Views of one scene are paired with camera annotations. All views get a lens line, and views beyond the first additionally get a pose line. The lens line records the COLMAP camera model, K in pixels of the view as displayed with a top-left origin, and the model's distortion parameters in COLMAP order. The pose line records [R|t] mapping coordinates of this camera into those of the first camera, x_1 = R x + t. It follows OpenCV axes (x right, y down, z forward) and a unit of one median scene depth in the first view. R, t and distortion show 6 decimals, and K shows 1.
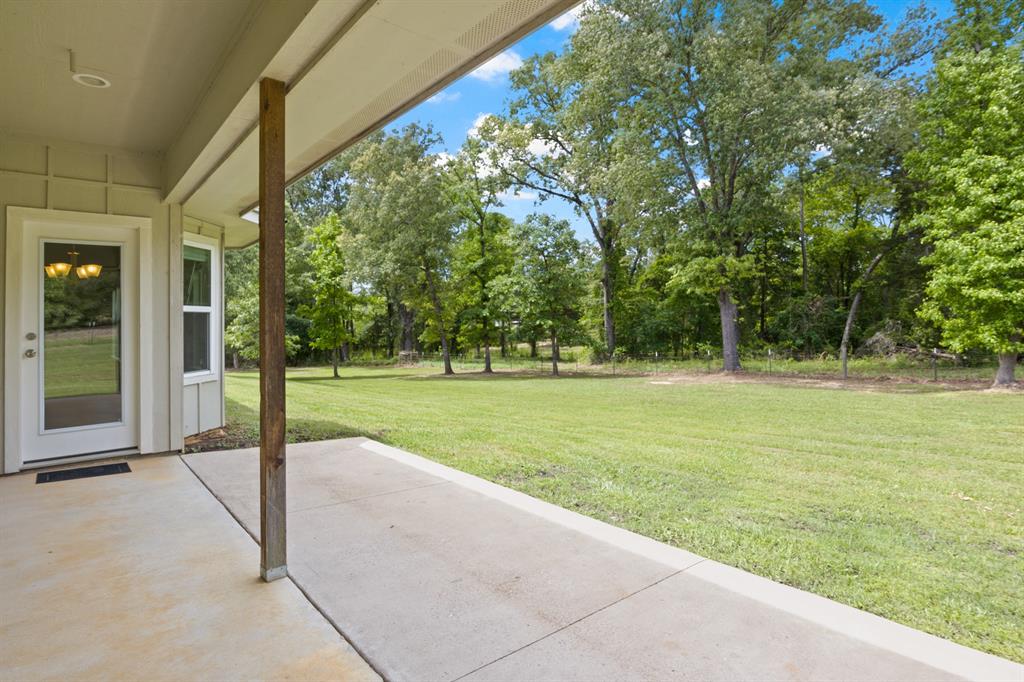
lens RADIAL K [[519.2, 0, 513.1], [0, 519.2, 323.0], [0, 0, 1]] dist [-0.016257, -0.001036]
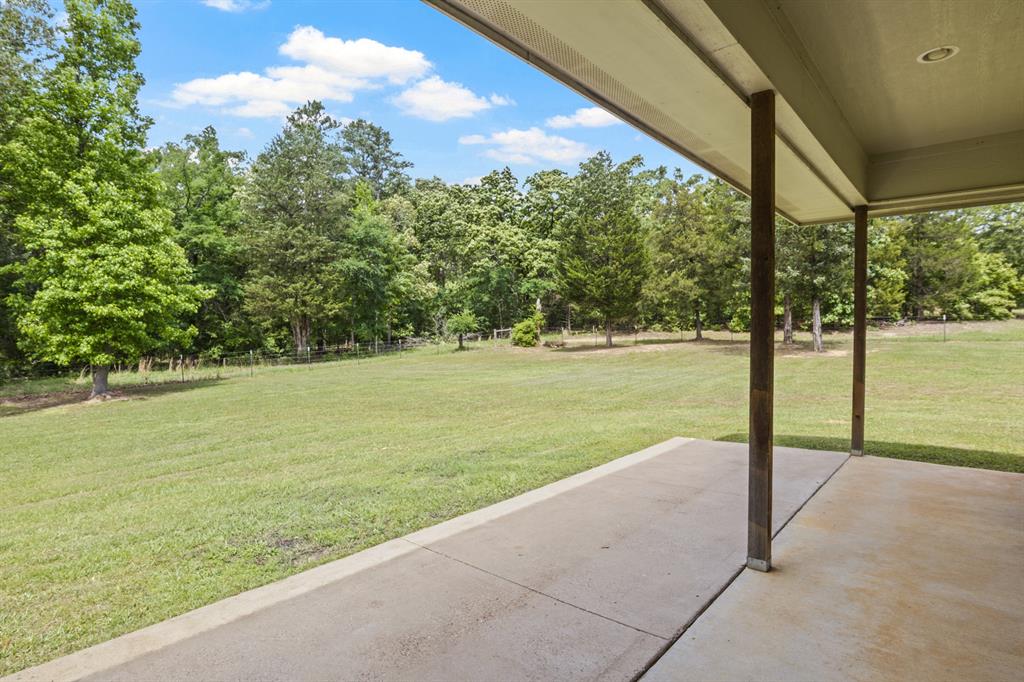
lens RADIAL K [[519.2, 0, 513.1], [0, 519.2, 323.0], [0, 0, 1]] dist [-0.016257, -0.001036]
pose [[-0.123525, 0.028193, 0.991941, -1.310405], [0.002137, 0.999602, -0.028144, 0.016565], [-0.992339, -0.001357, -0.123536, 1.458594]]
